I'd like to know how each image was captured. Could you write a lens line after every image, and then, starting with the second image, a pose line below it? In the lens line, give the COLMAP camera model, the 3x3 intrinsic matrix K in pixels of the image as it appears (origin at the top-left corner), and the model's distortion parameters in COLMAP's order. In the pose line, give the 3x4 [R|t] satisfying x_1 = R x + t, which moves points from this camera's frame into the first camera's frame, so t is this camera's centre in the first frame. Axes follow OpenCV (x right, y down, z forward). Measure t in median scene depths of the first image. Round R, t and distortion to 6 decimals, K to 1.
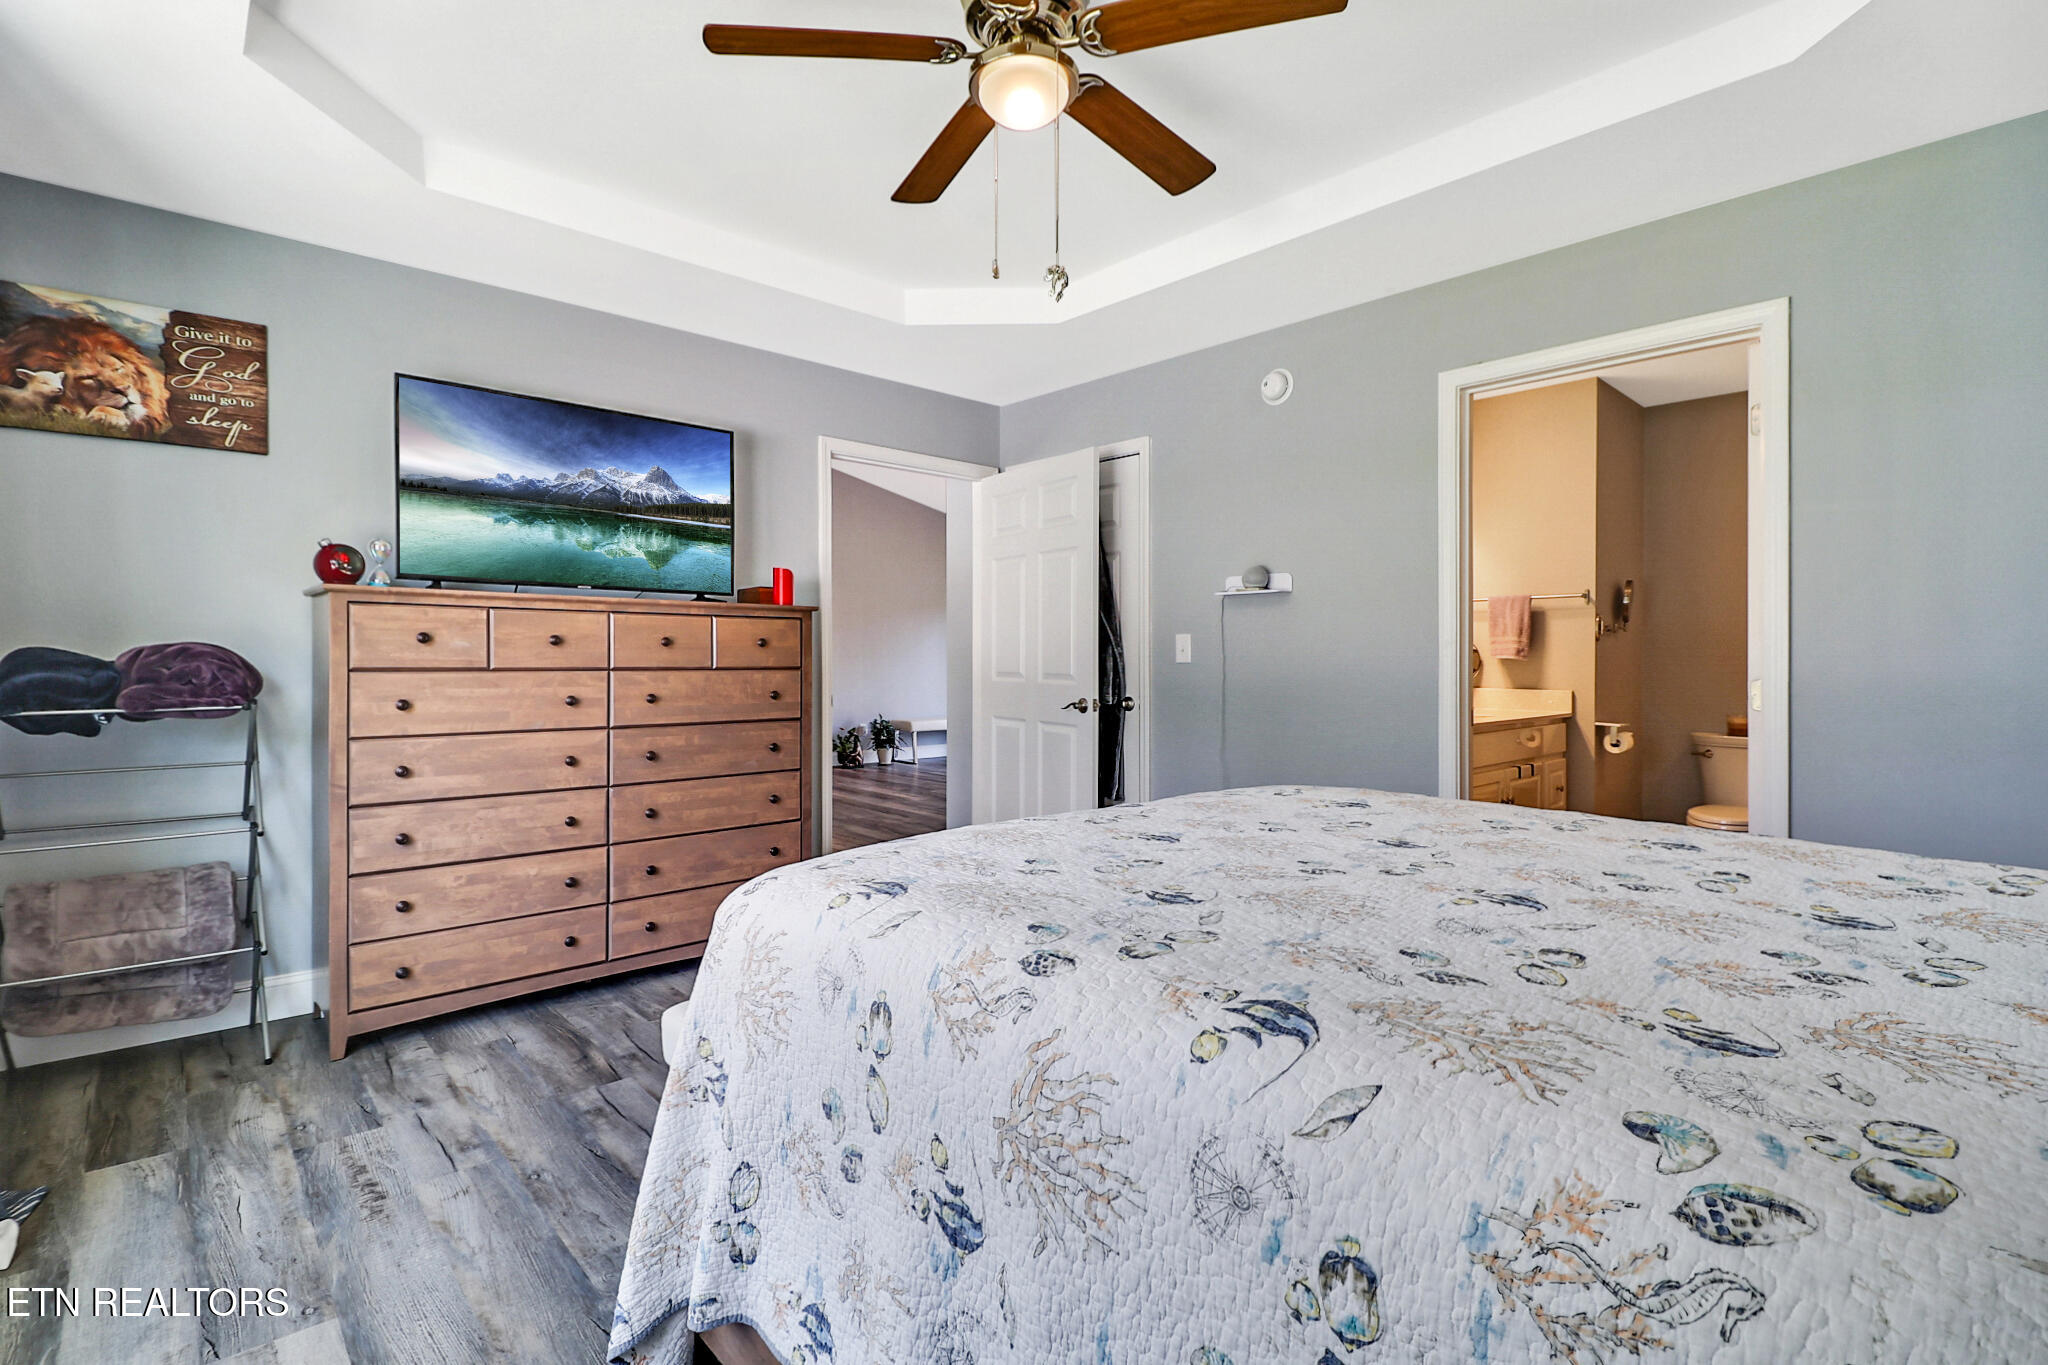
lens RADIAL K [[947.7, 0, 1018.0], [0, 947.7, 655.8], [0, 0, 1]] dist [0.023165, -0.025755]
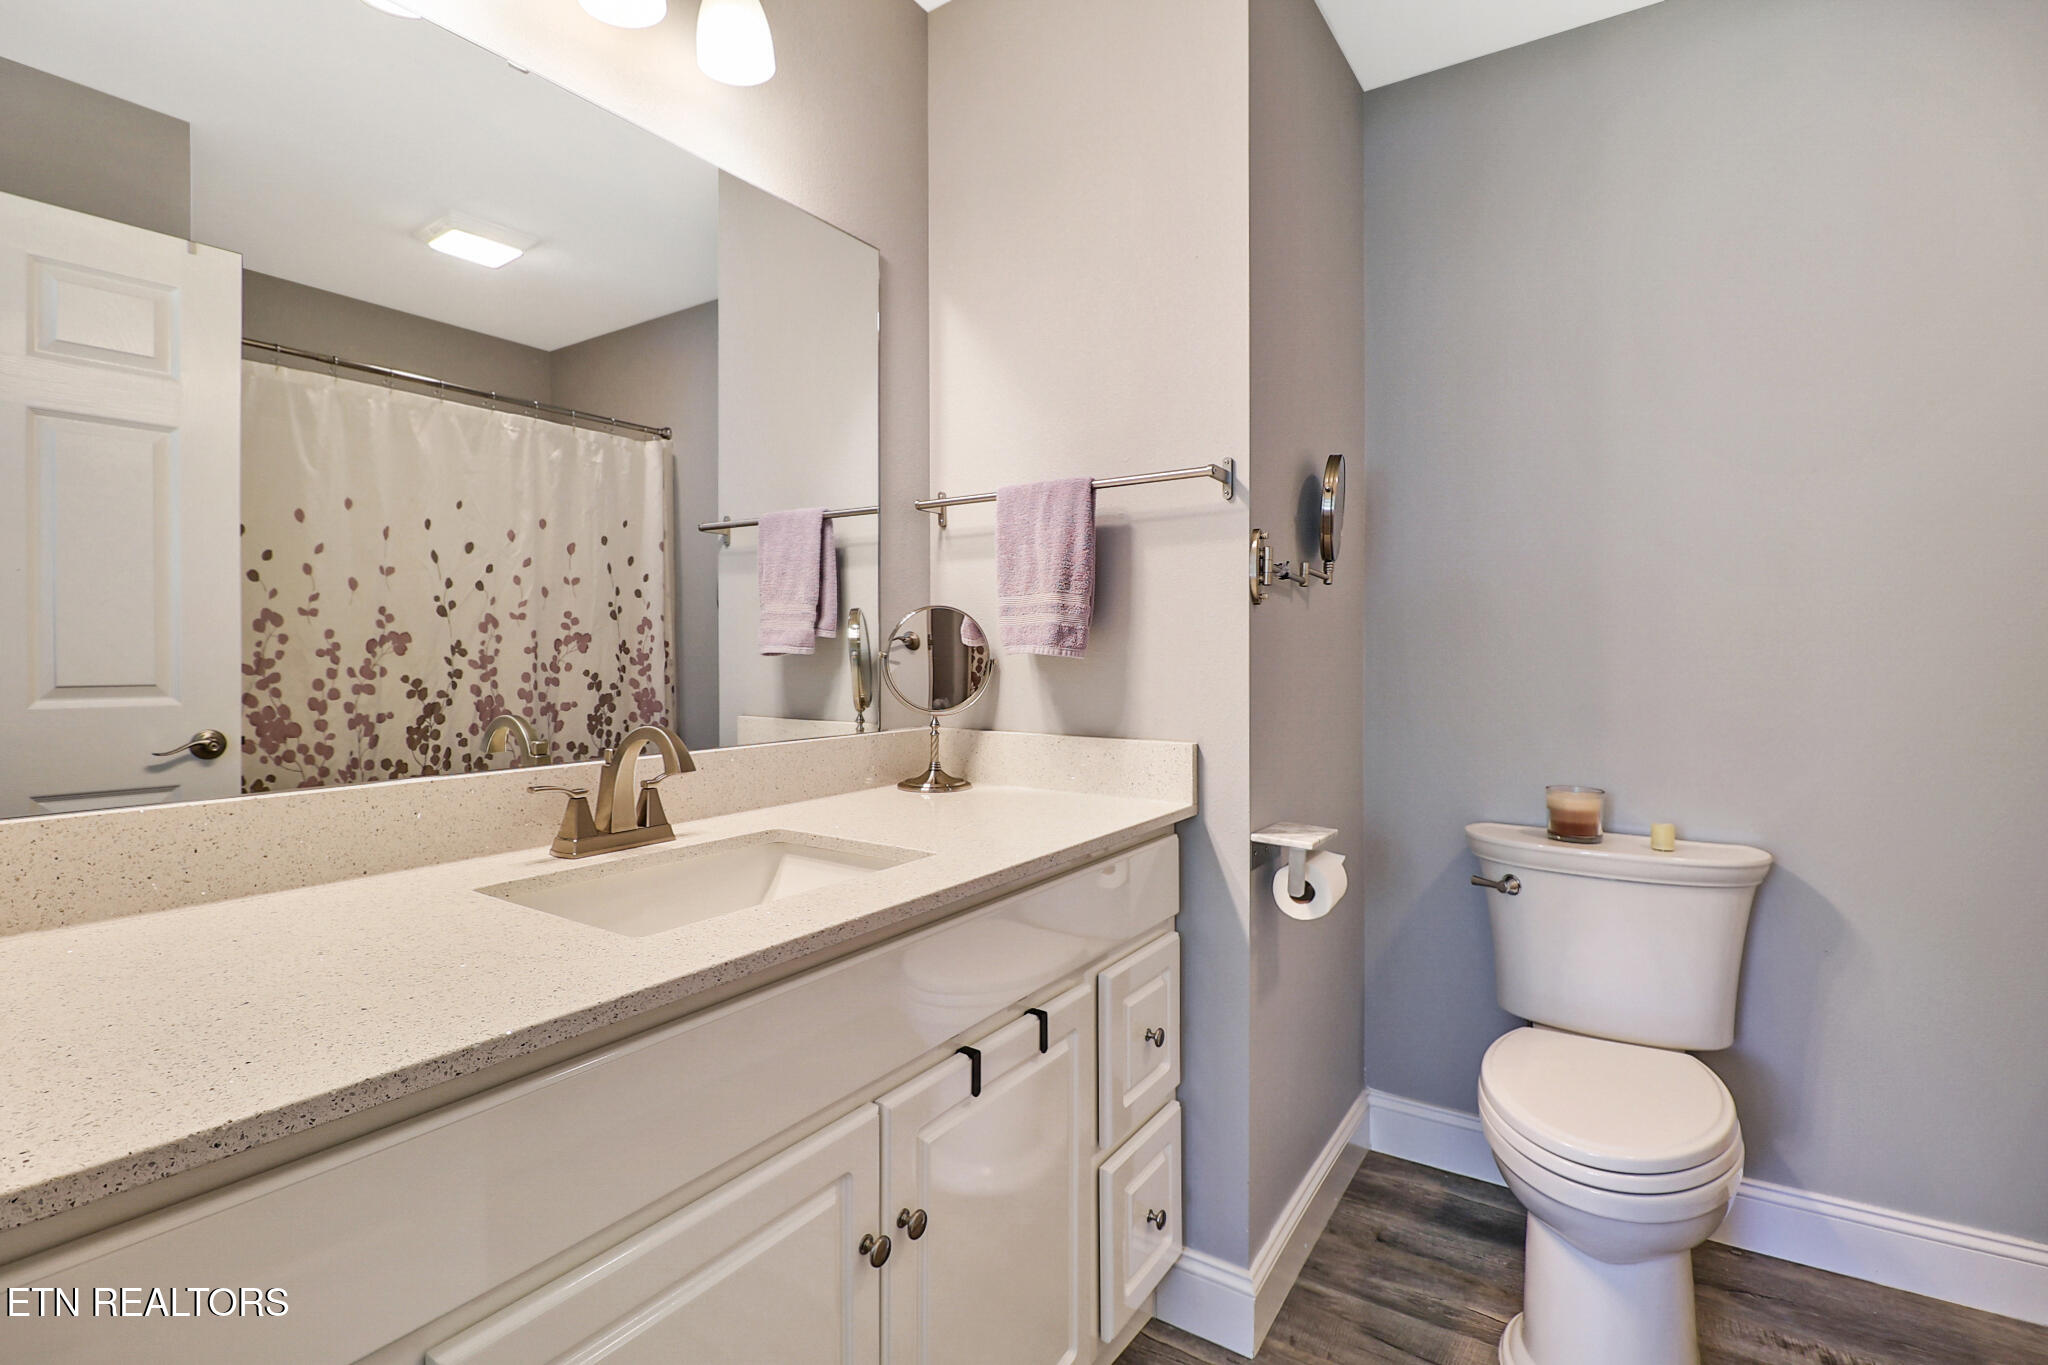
lens RADIAL K [[947.7, 0, 1018.0], [0, 947.7, 655.8], [0, 0, 1]] dist [0.023165, -0.025755]
pose [[0.968790, -0.006138, 0.247806, 0.431905], [0.005067, 0.999975, 0.004959, 0.001682], [-0.247831, -0.003548, 0.968797, 0.675336]]
